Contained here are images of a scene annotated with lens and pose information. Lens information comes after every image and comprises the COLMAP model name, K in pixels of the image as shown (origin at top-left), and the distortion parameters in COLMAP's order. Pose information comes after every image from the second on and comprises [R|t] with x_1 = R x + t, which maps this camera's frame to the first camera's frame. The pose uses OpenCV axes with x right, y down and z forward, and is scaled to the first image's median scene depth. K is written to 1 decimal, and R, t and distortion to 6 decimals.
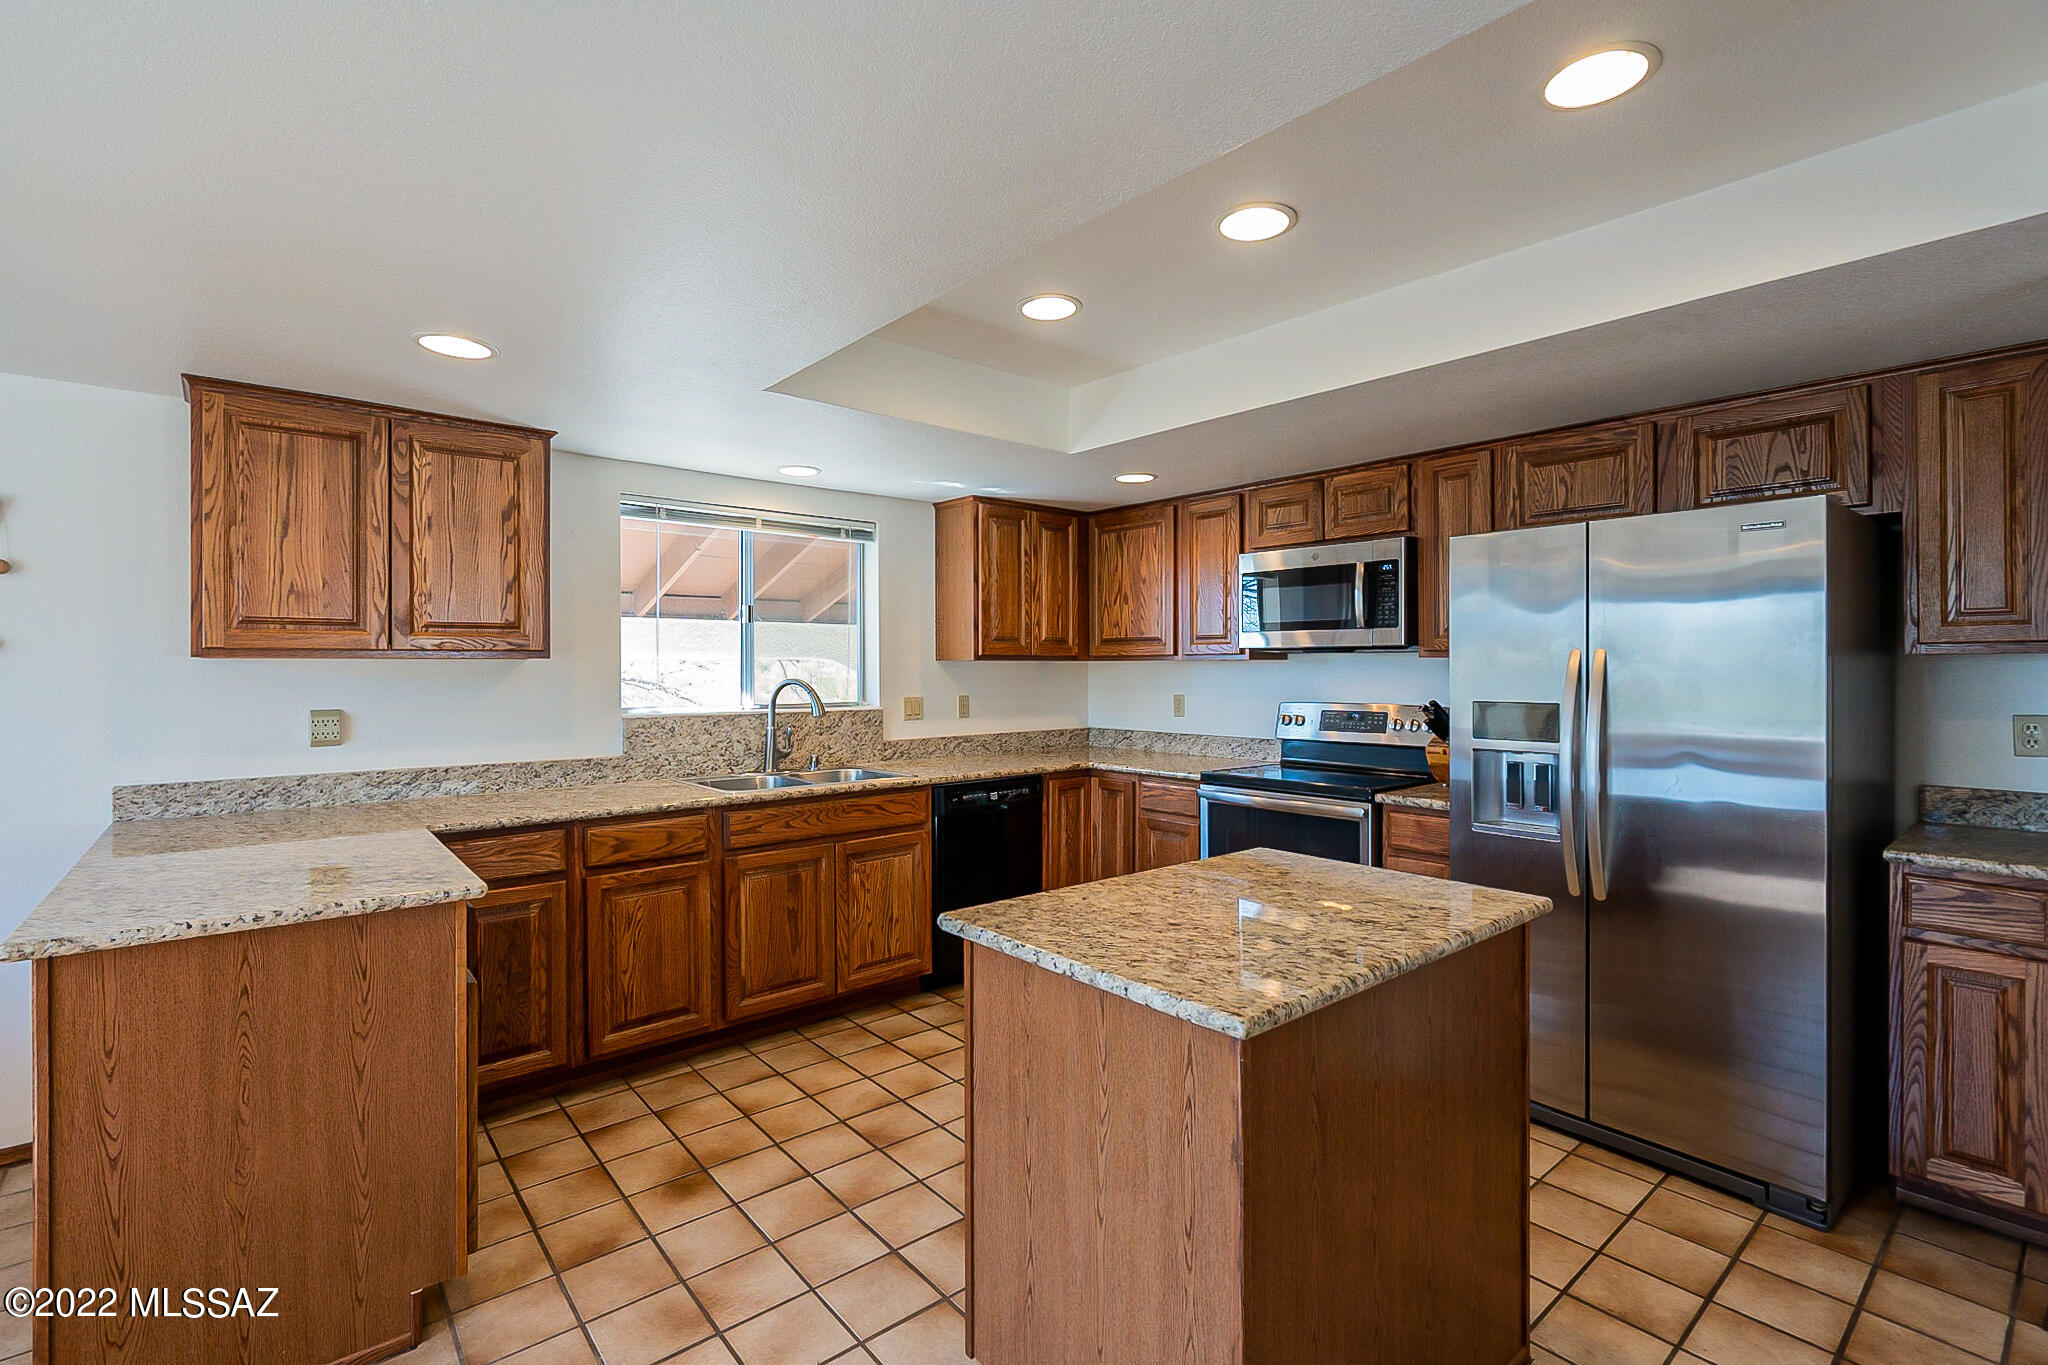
lens RADIAL K [[934.4, 0, 1010.8], [0, 934.4, 656.9], [0, 0, 1]] dist [-0.001139, 0.000048]
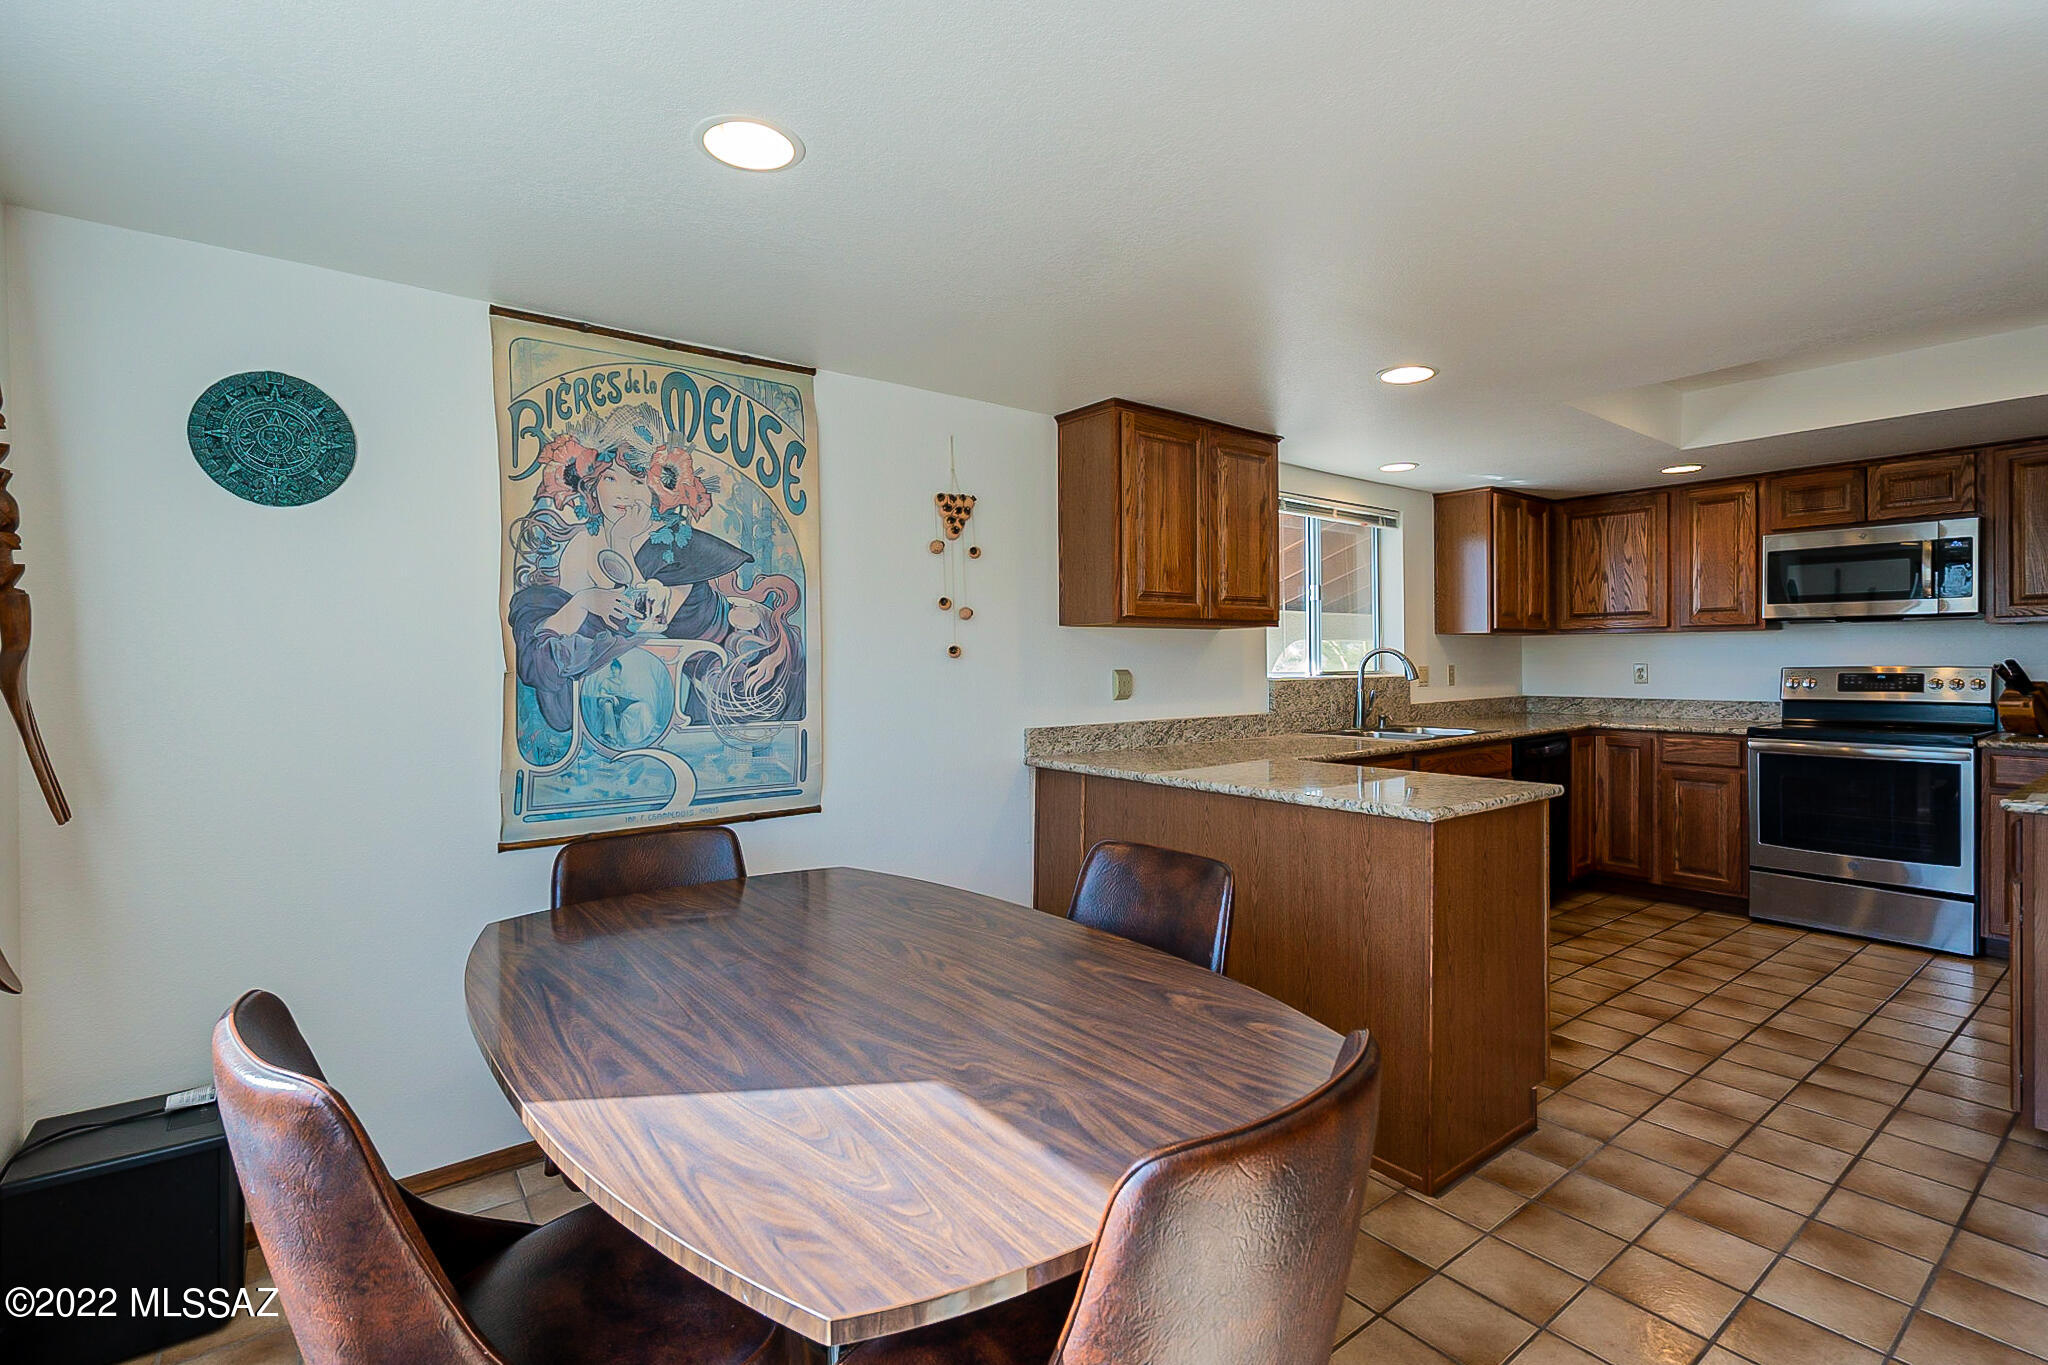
lens RADIAL K [[934.4, 0, 1017.5], [0, 934.4, 663.9], [0, 0, 1]] dist [-0.001139, 0.000048]
pose [[0.999189, -0.006020, -0.039821, -0.678249], [0.006619, 0.999867, 0.014938, 0.024670], [0.039725, -0.015189, 0.999095, -0.180584]]
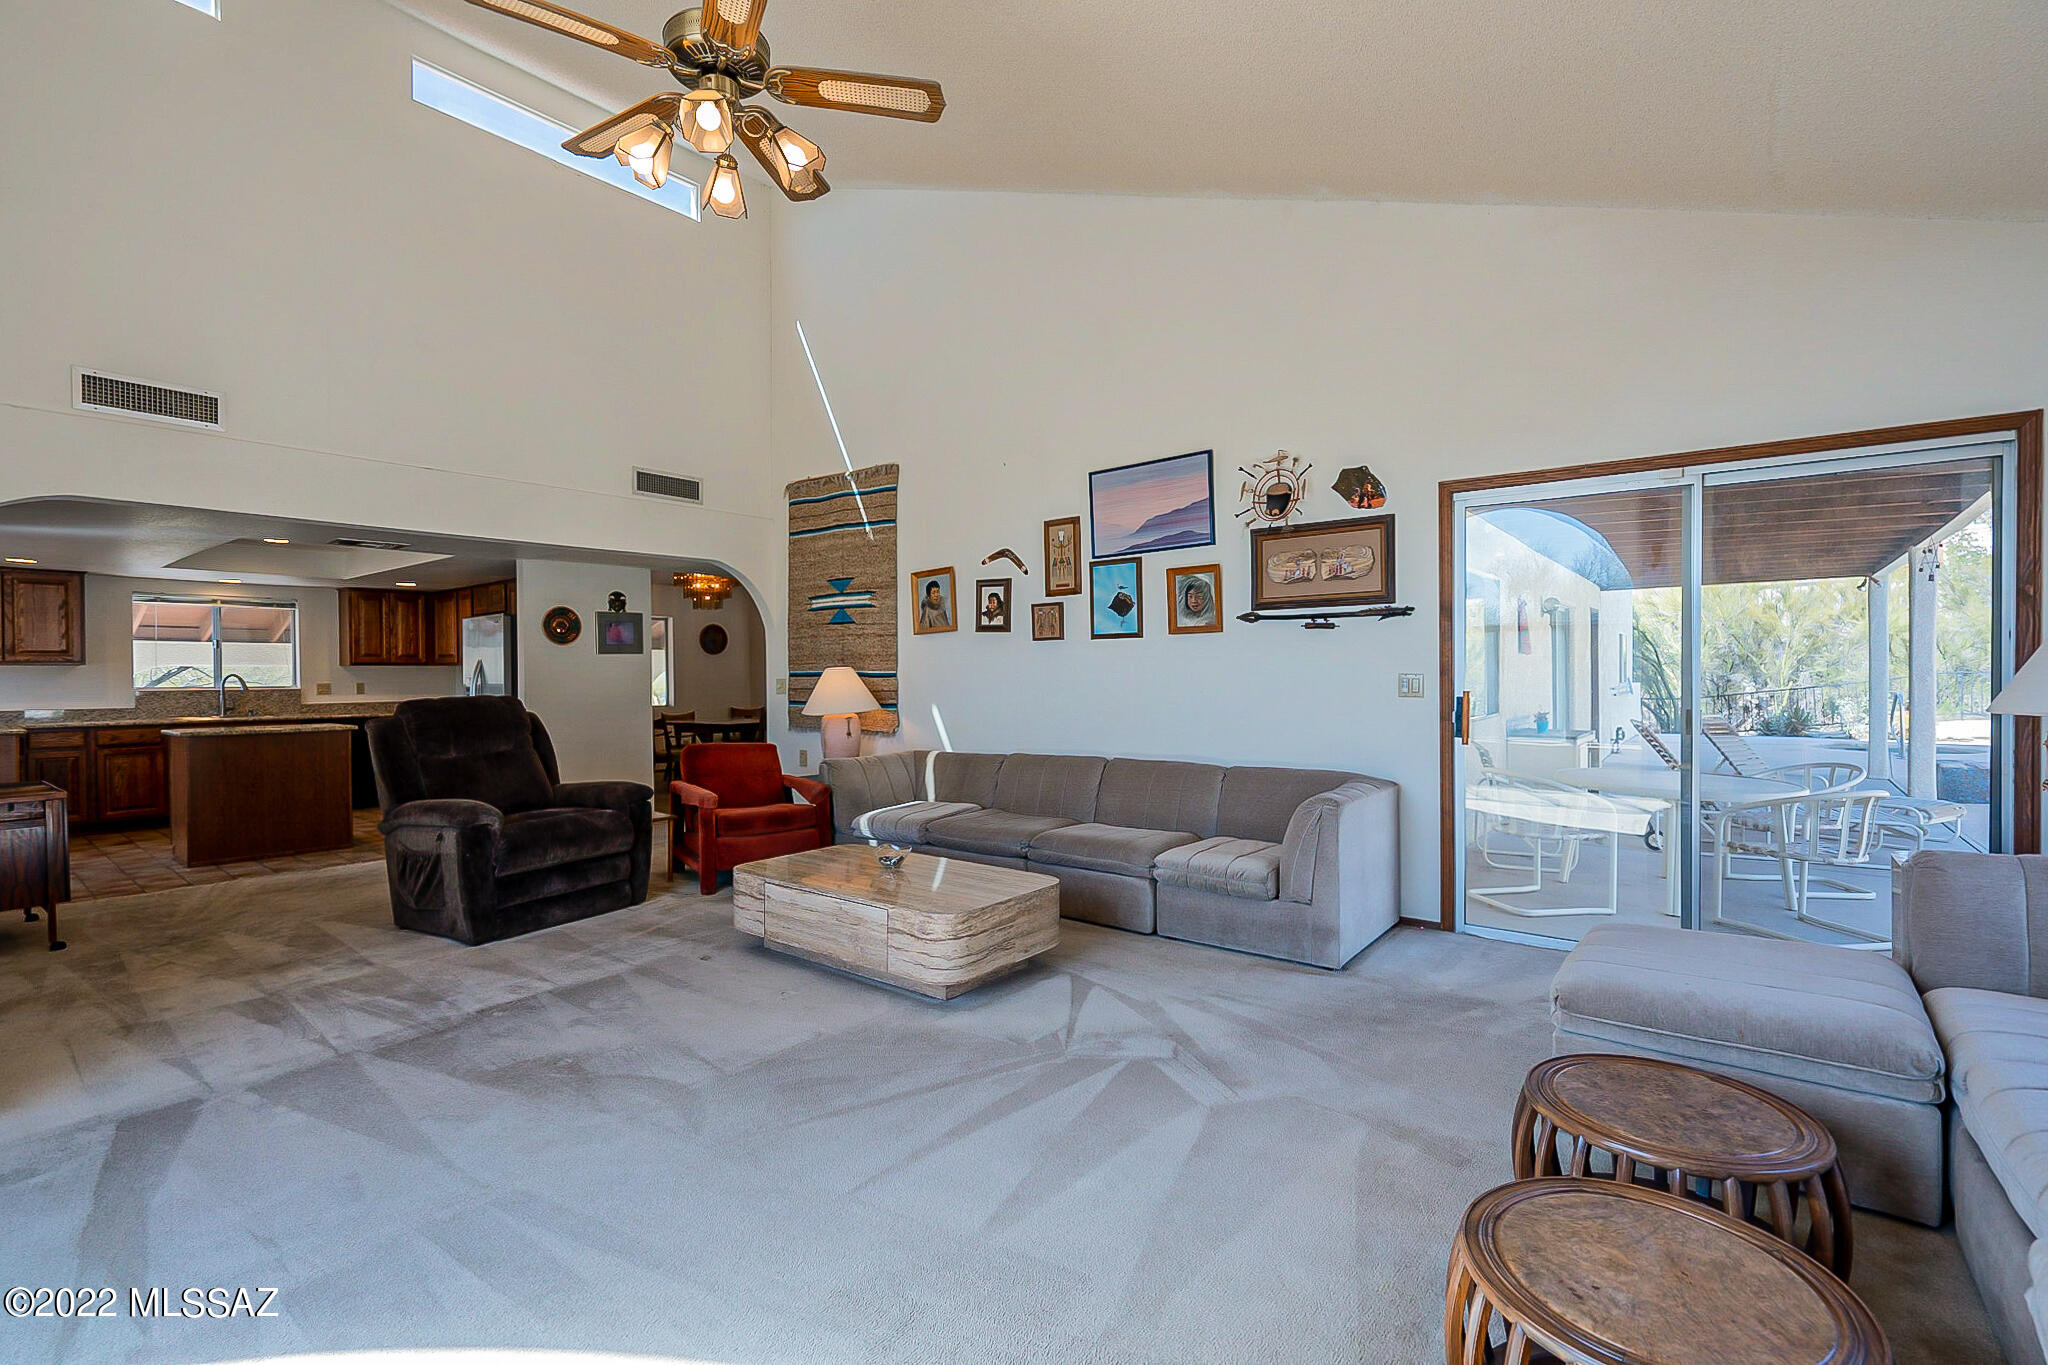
lens RADIAL K [[934.4, 0, 1021.1], [0, 934.4, 675.0], [0, 0, 1]] dist [-0.001139, 0.000048]
pose [[0.983456, -0.007291, 0.180998, 1.272150], [0.005565, 0.999934, 0.010044, 0.015141], [-0.181059, -0.008871, 0.983432, -1.593932]]
